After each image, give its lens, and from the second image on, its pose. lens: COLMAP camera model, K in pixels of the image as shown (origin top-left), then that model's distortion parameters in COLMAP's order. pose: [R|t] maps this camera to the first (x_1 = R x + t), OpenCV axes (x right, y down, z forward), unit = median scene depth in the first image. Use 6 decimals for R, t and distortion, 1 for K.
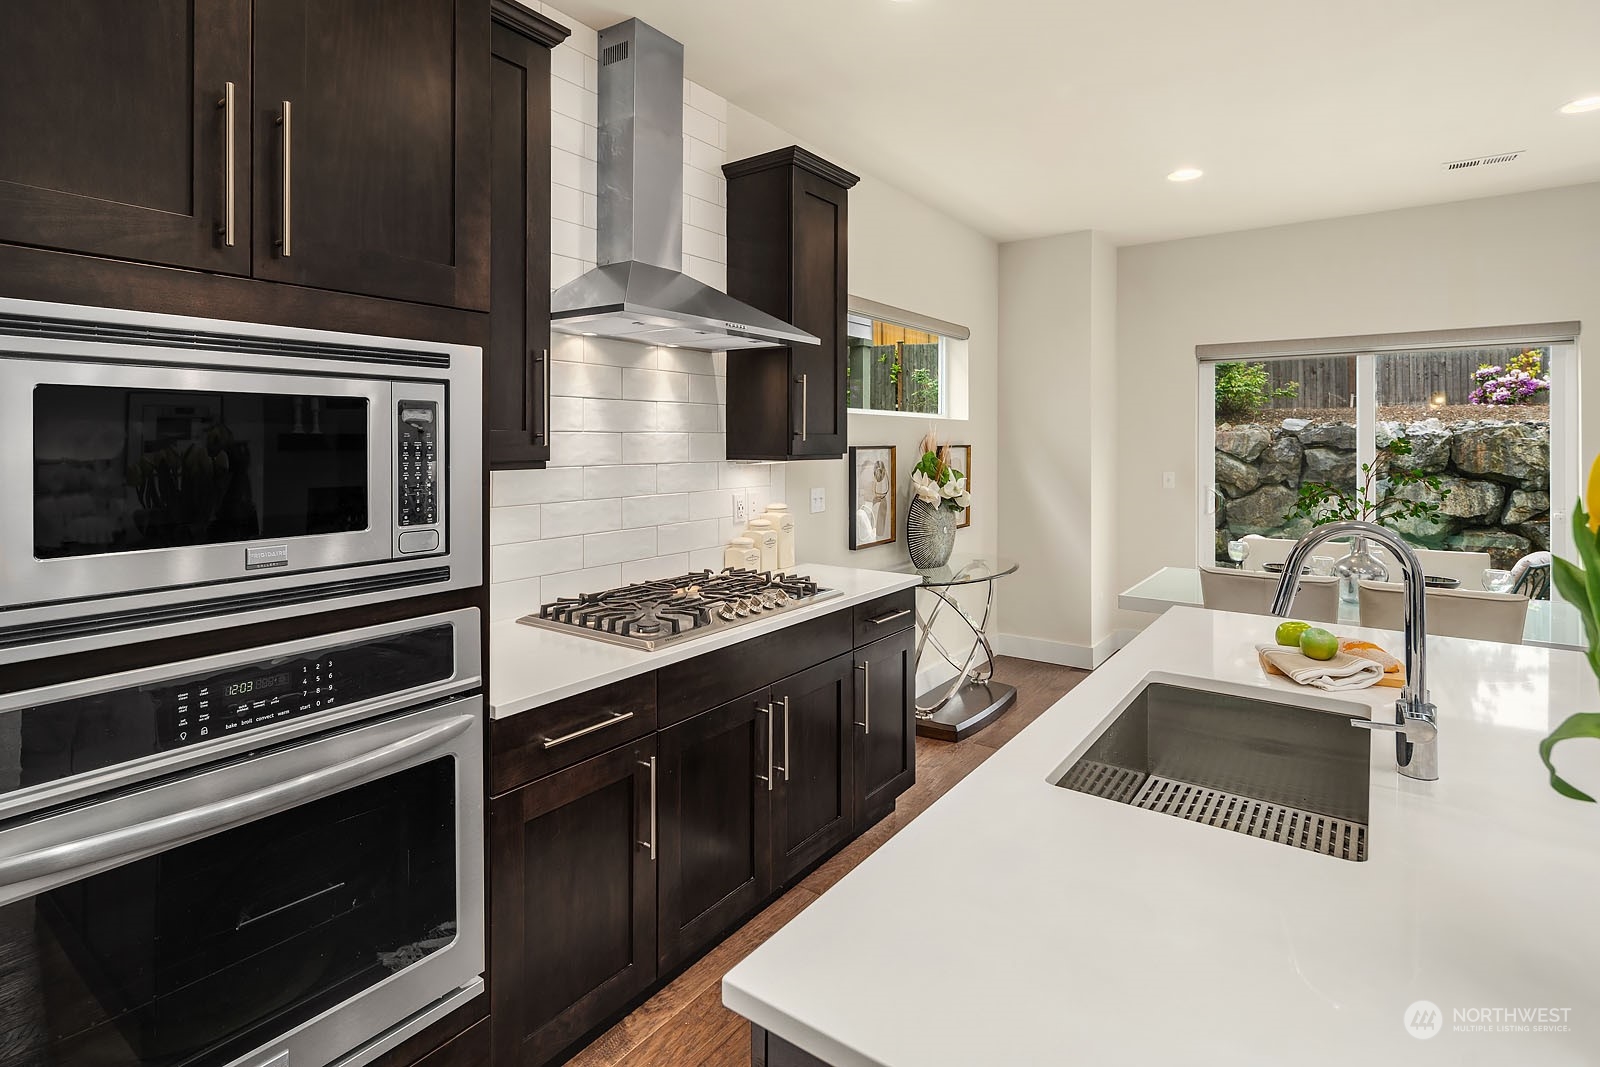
lens RADIAL K [[792.0, 0, 773.3], [0, 792.0, 442.8], [0, 0, 1]] dist [0.003442, -0.003782]
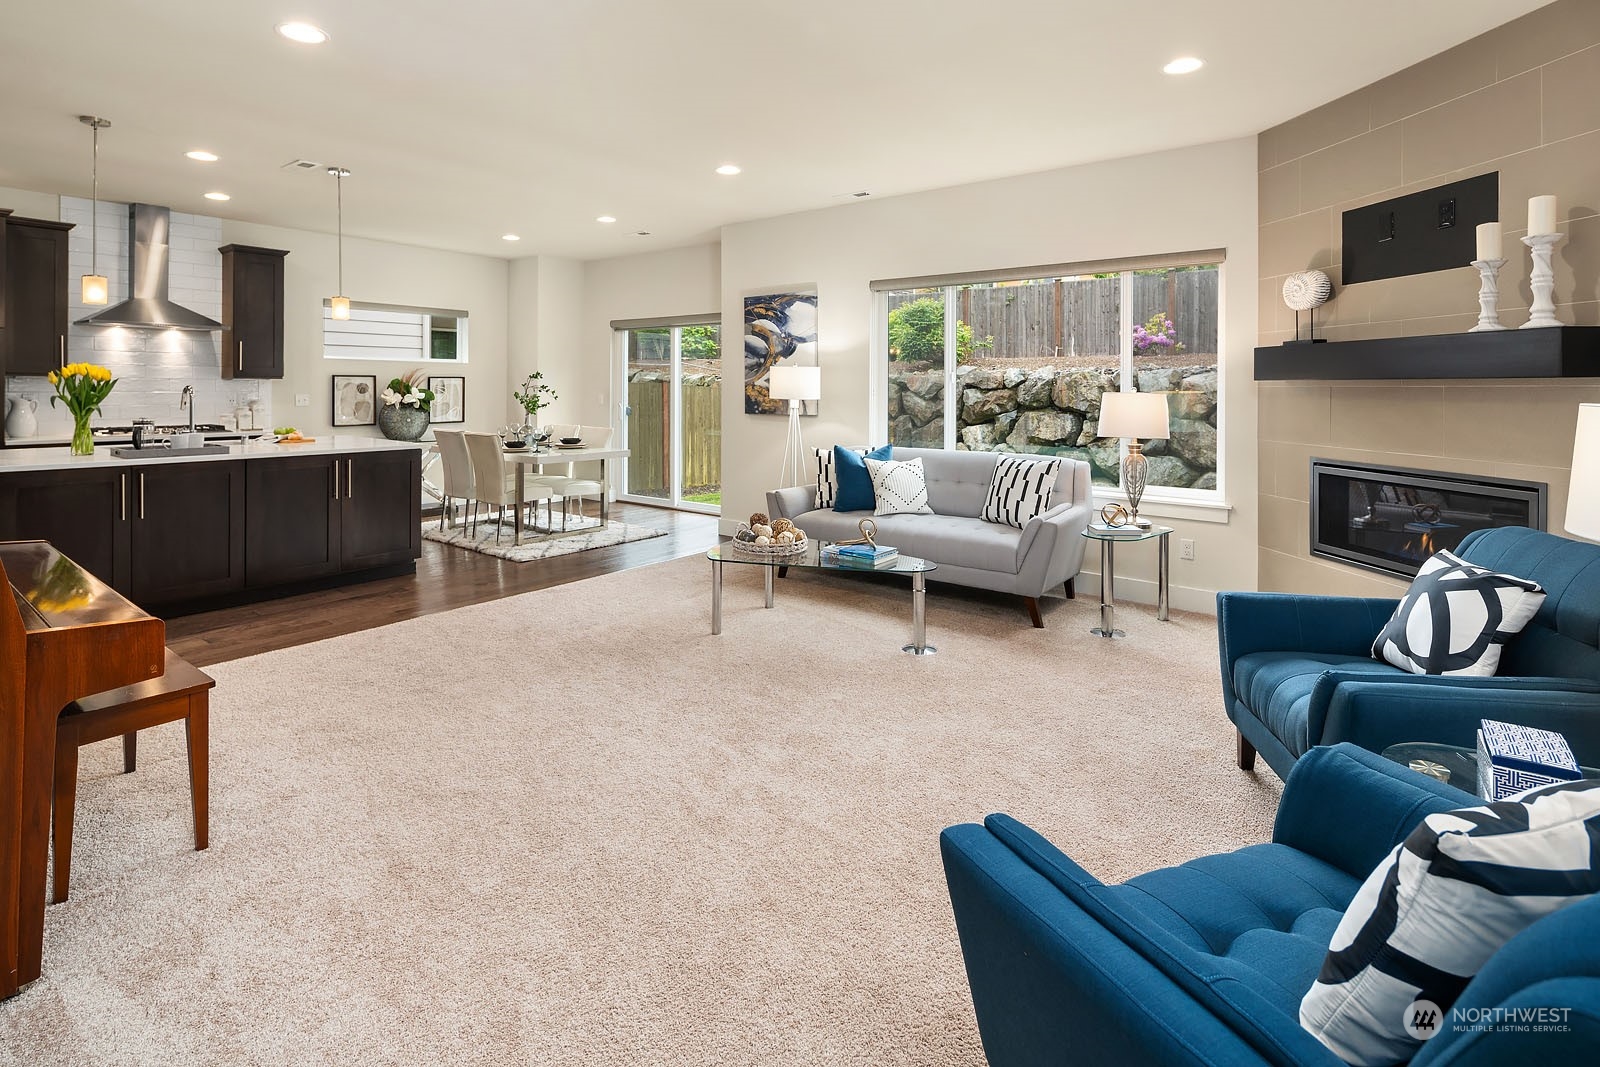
lens RADIAL K [[792.0, 0, 767.6], [0, 792.0, 392.5], [0, 0, 1]] dist [0.003442, -0.003782]
pose [[0.999402, 0.007792, -0.033683, 0.944921], [-0.007617, 0.999957, 0.005307, 0.022314], [0.033723, -0.005047, 0.999418, -0.727740]]
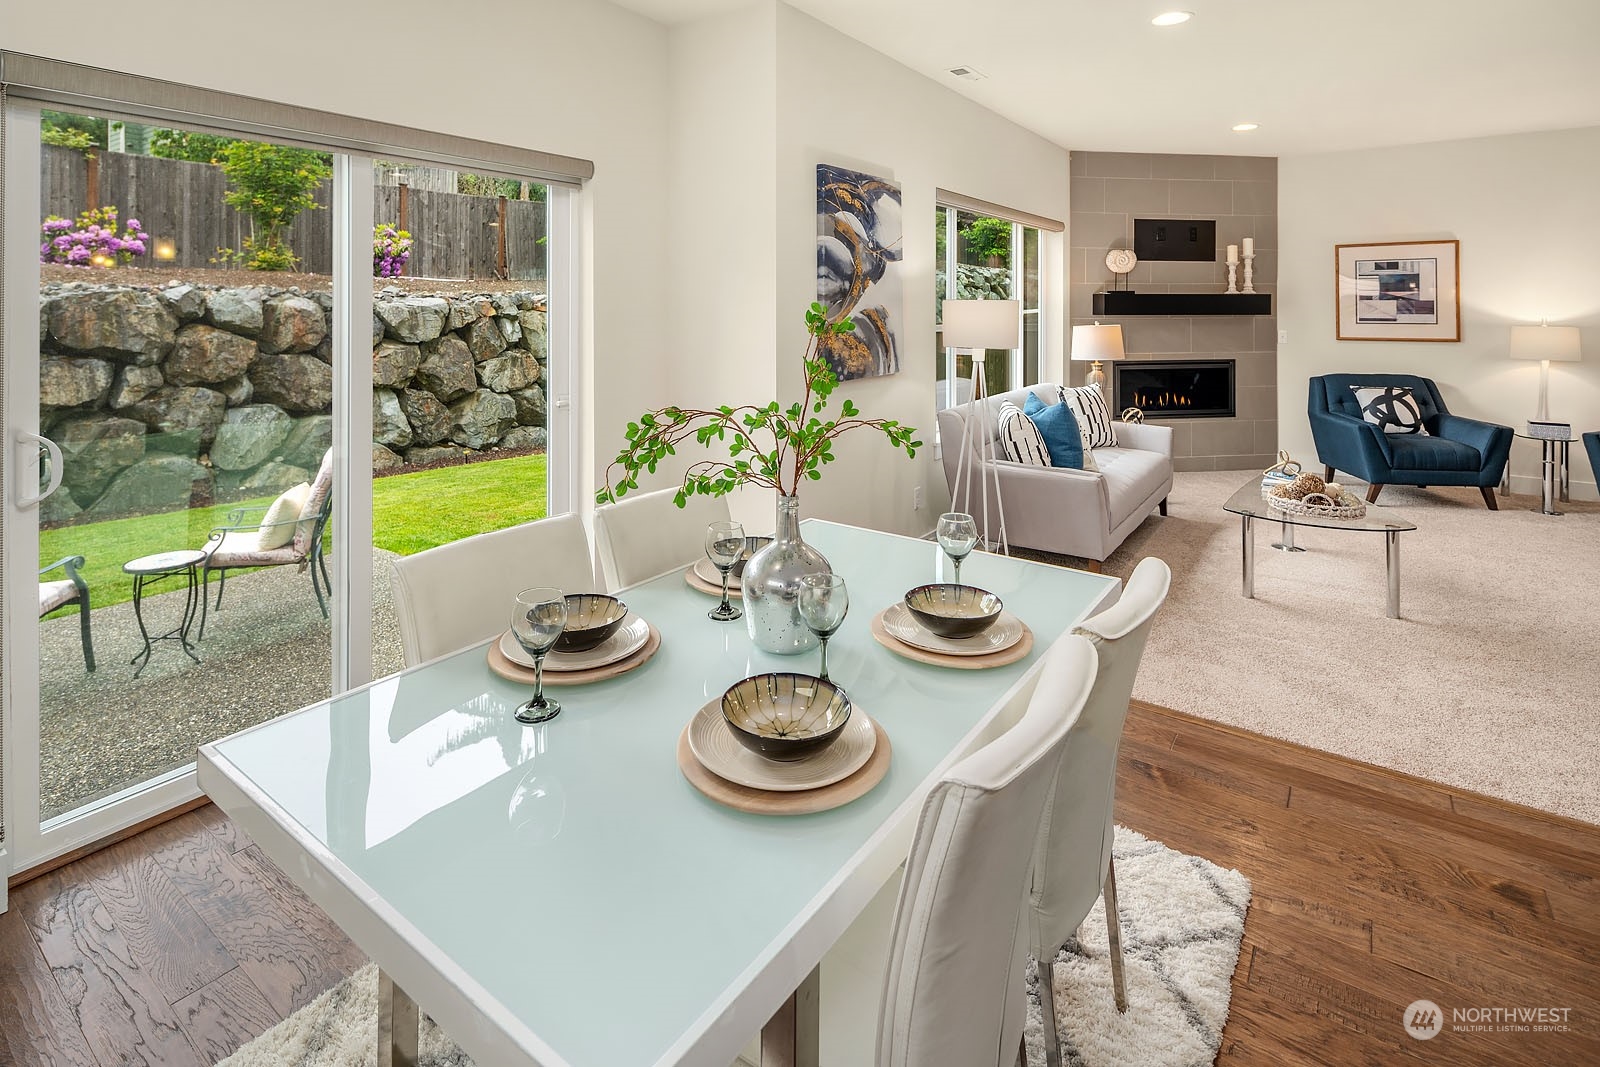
lens RADIAL K [[792.0, 0, 787.6], [0, 792.0, 300.2], [0, 0, 1]] dist [0.003442, -0.003782]
pose [[-0.018550, 0.009922, 0.999779, 0.158743], [0.002250, 0.999949, -0.009882, -0.002548], [-0.999825, 0.002066, -0.018571, 0.652762]]
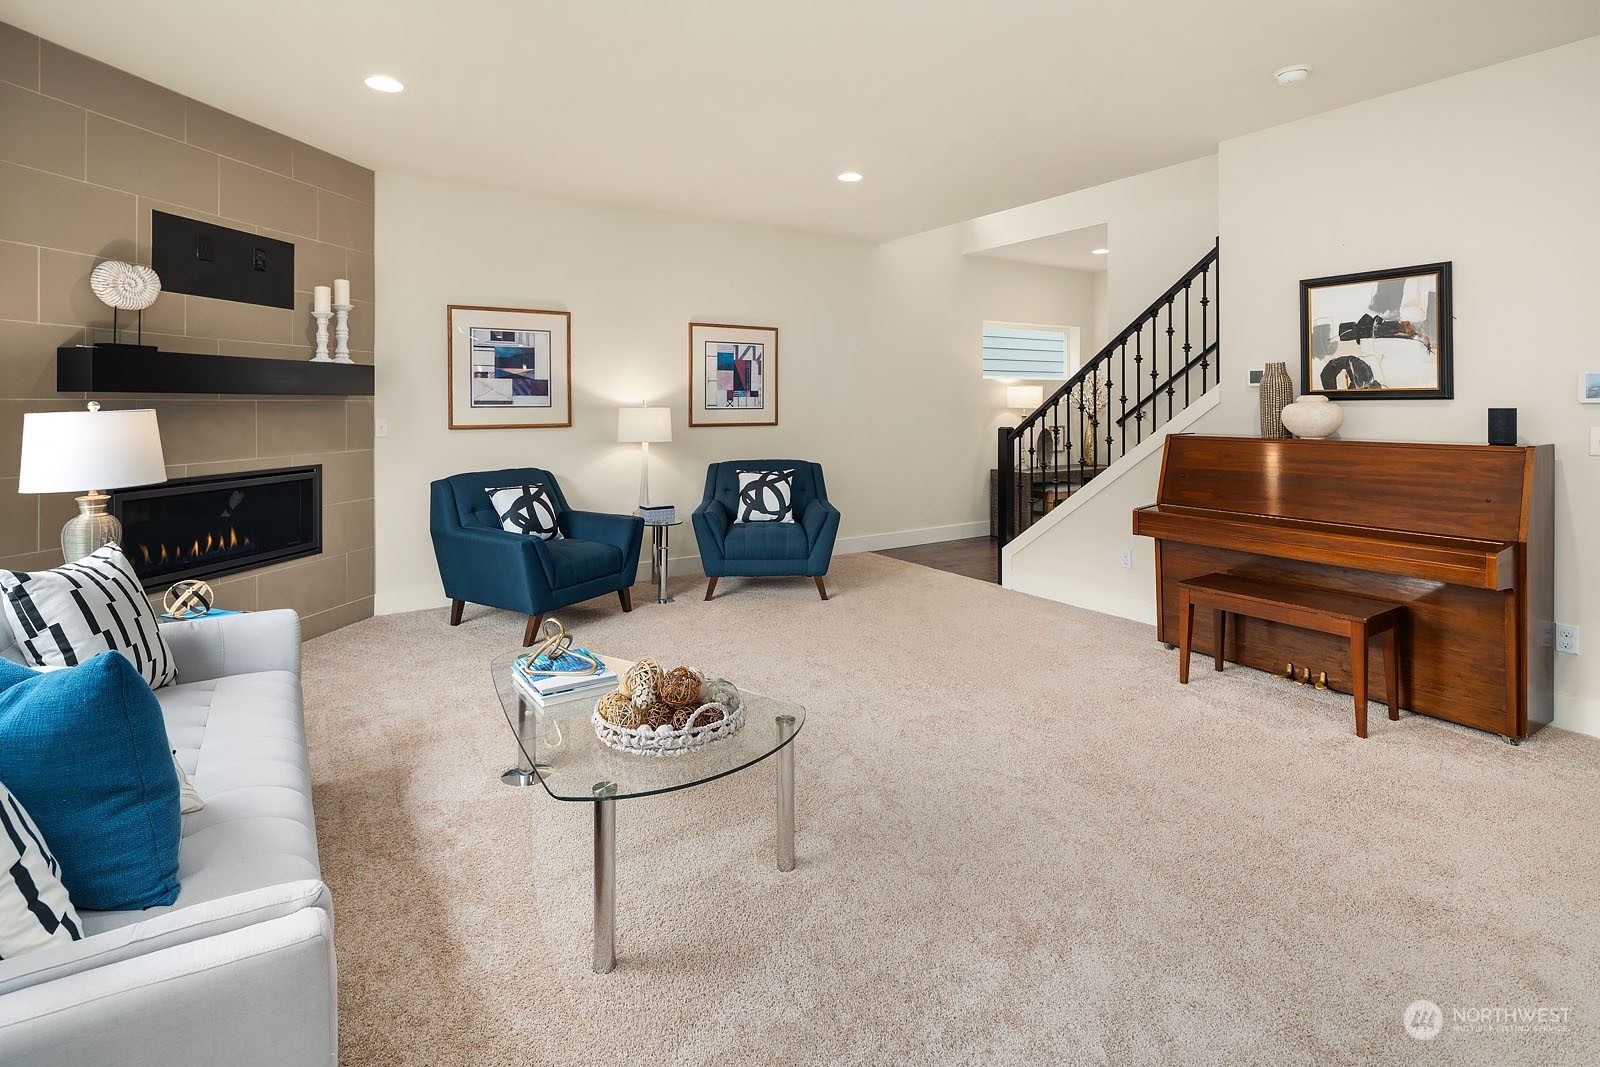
lens RADIAL K [[792.0, 0, 792.7], [0, 792.0, 405.6], [0, 0, 1]] dist [0.003442, -0.003782]
pose [[-0.943403, 0.002246, 0.331642, 0.711819], [0.003395, 0.999990, 0.002884, 0.020916], [-0.331632, 0.003846, -0.943401, 0.518199]]
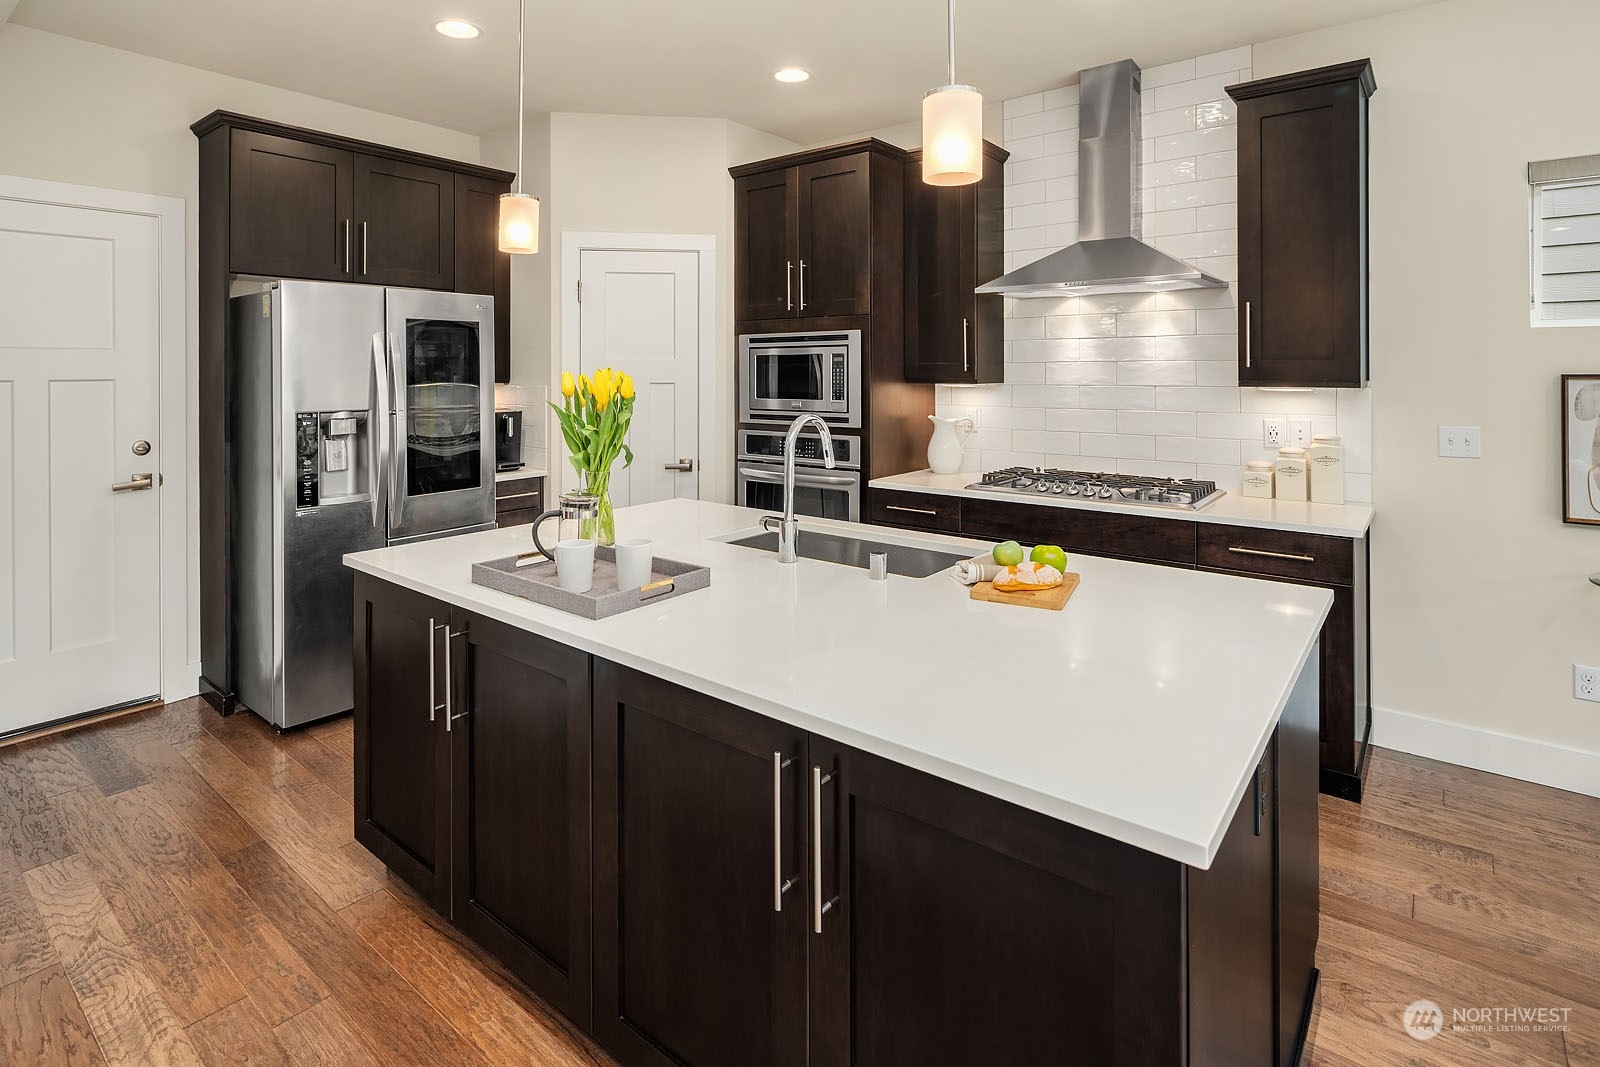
lens RADIAL K [[792.0, 0, 791.0], [0, 792.0, 370.6], [0, 0, 1]] dist [0.003442, -0.003782]
pose [[-0.025010, -0.001479, -0.999686, 0.605702], [-0.001354, 0.999998, -0.001445, 0.002301], [0.999686, 0.001318, -0.025012, 0.249994]]
